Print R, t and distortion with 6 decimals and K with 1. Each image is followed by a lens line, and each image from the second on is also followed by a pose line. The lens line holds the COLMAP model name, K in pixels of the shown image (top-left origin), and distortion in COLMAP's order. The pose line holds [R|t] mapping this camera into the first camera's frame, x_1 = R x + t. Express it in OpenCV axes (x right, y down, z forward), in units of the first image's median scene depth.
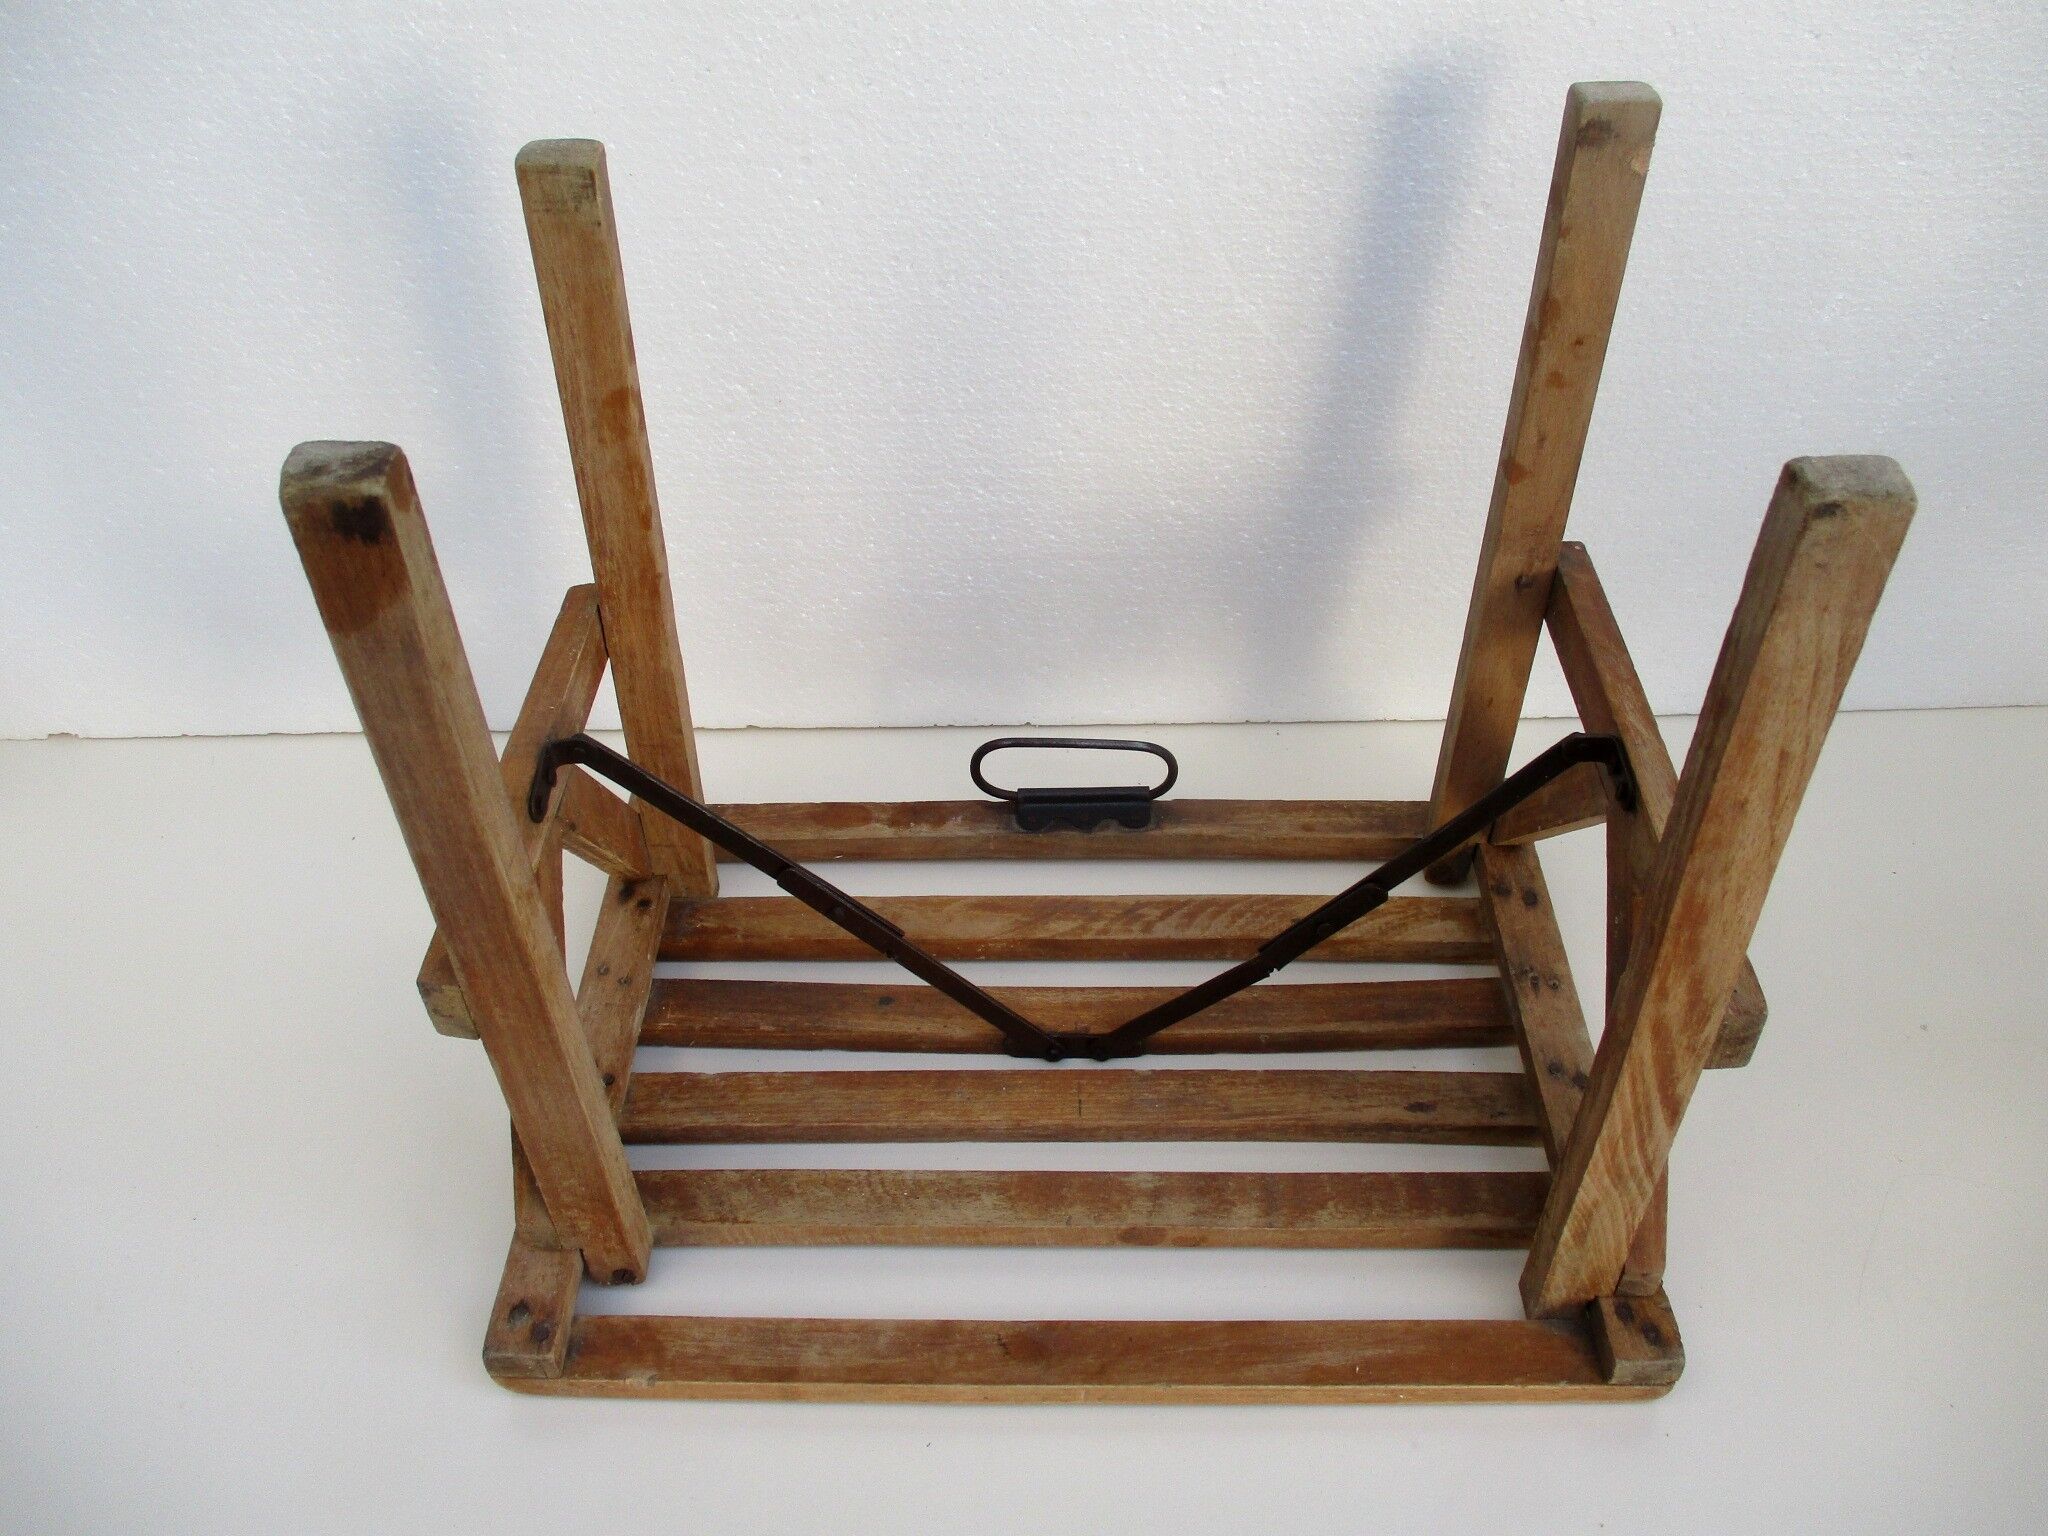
lens RADIAL K [[1692.0, 0, 1024.0], [0, 1692.0, 768.0], [0, 0, 1]] dist [-0.018659, 0.006272]
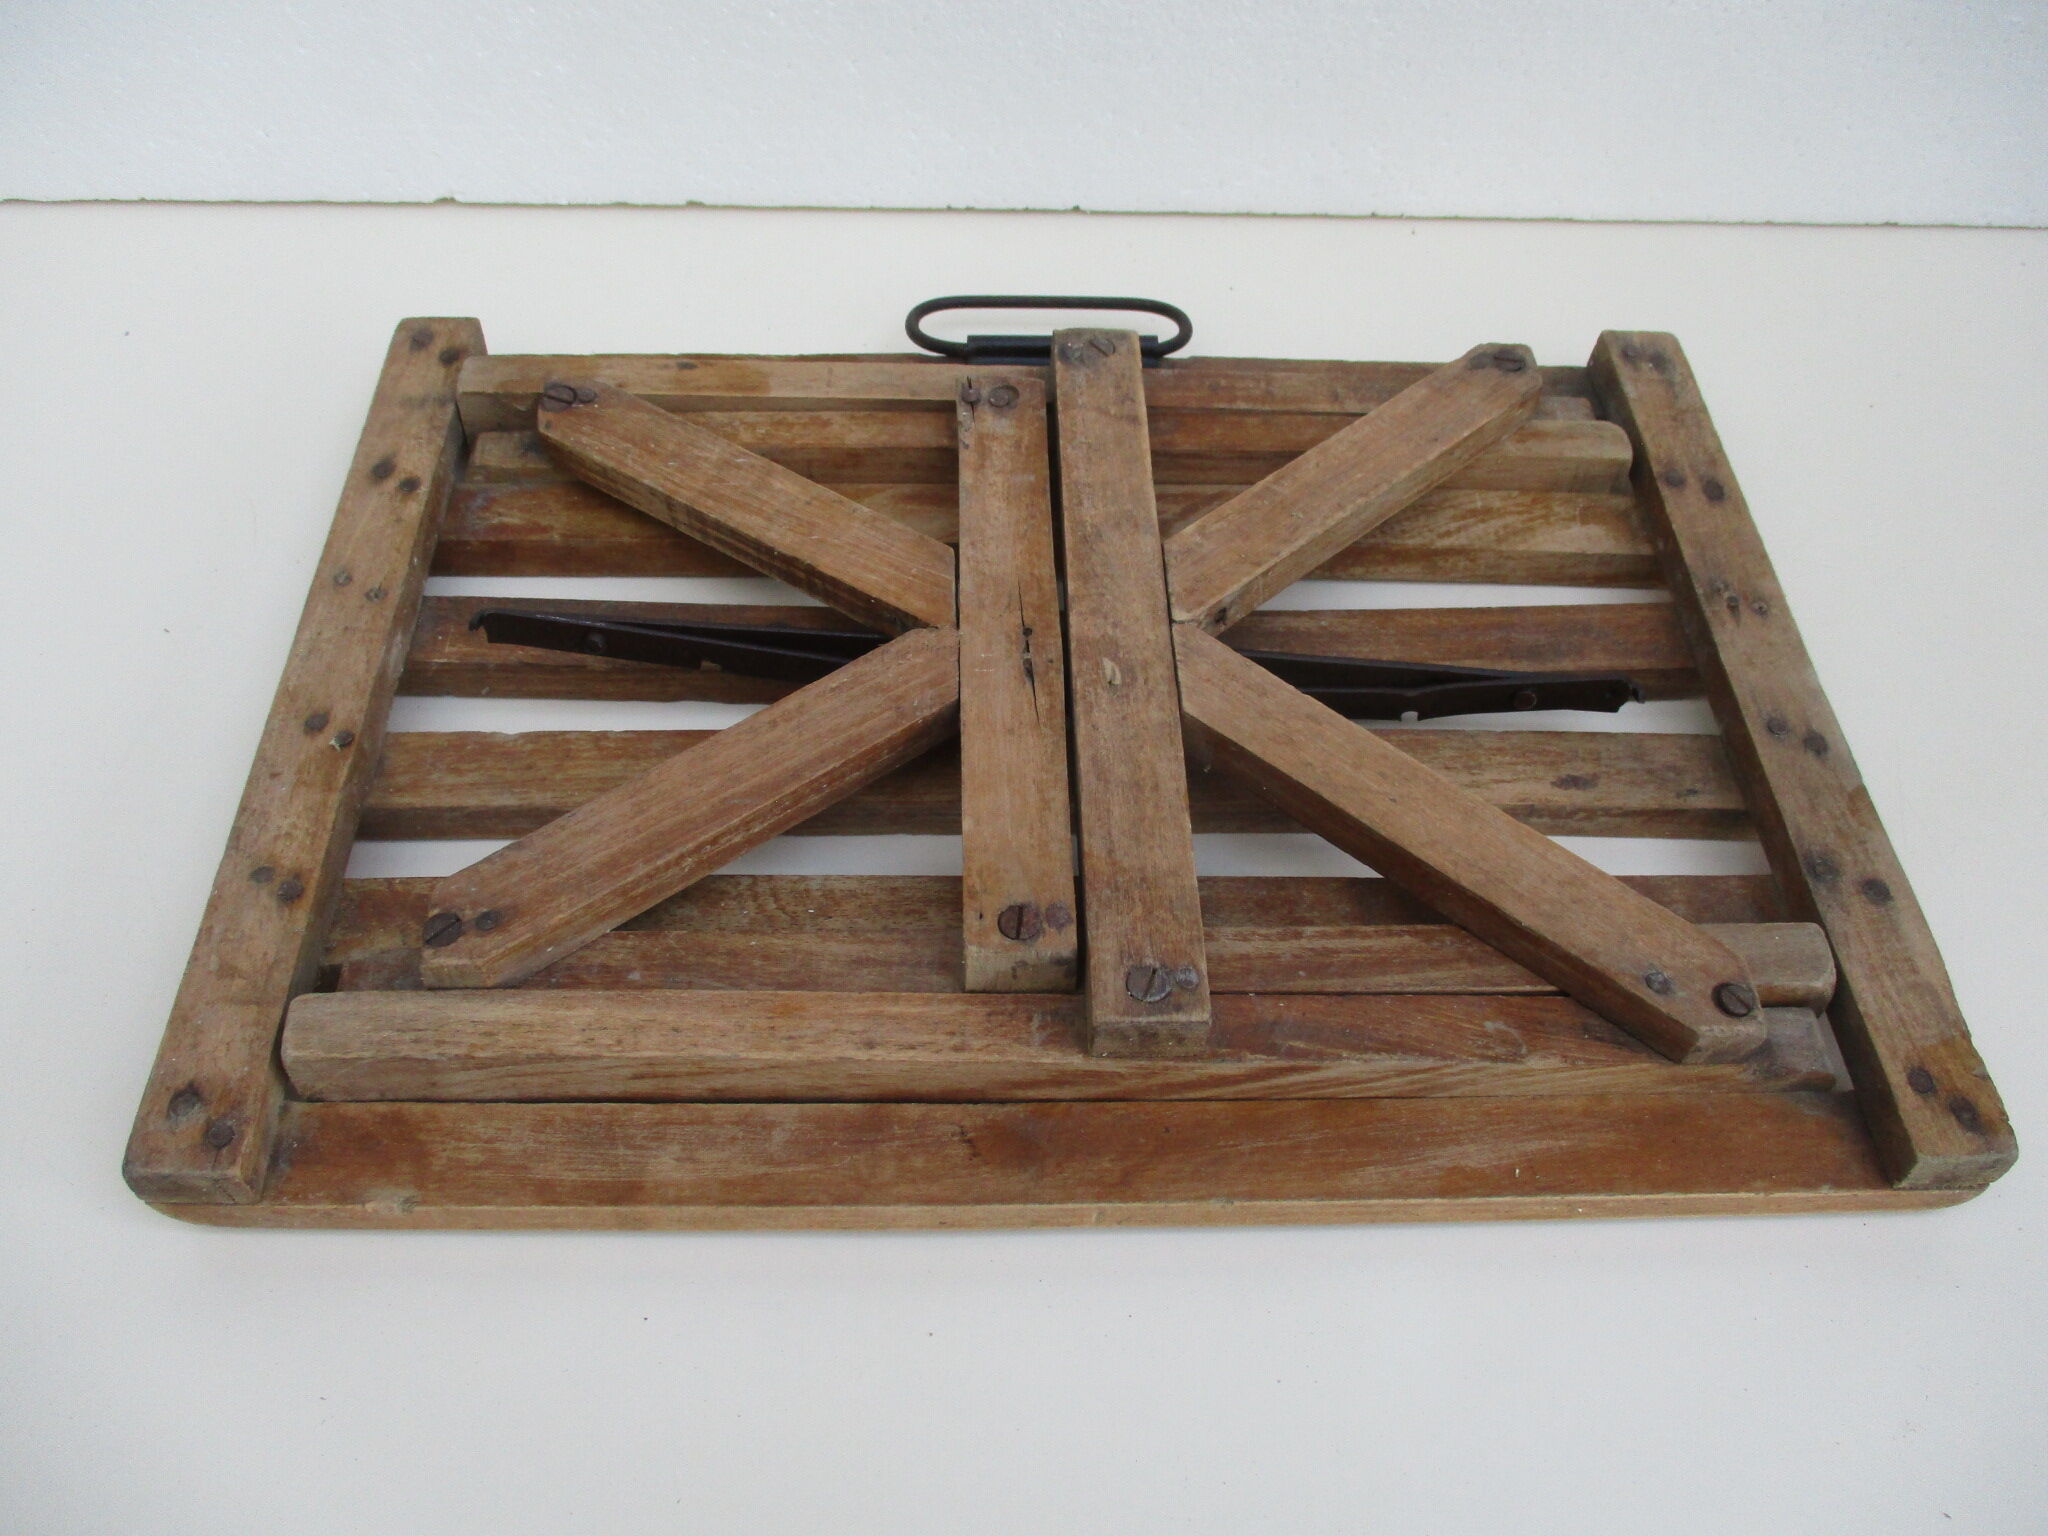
lens RADIAL K [[1650.3, 0, 1024.0], [0, 1650.3, 768.0], [0, 0, 1]] dist [-0.034605, -0.001987]
pose [[0.997871, 0.000642, 0.065210, -0.032112], [-0.011299, 0.986529, 0.163195, 0.100291], [-0.064227, -0.163585, 0.984436, 0.407598]]
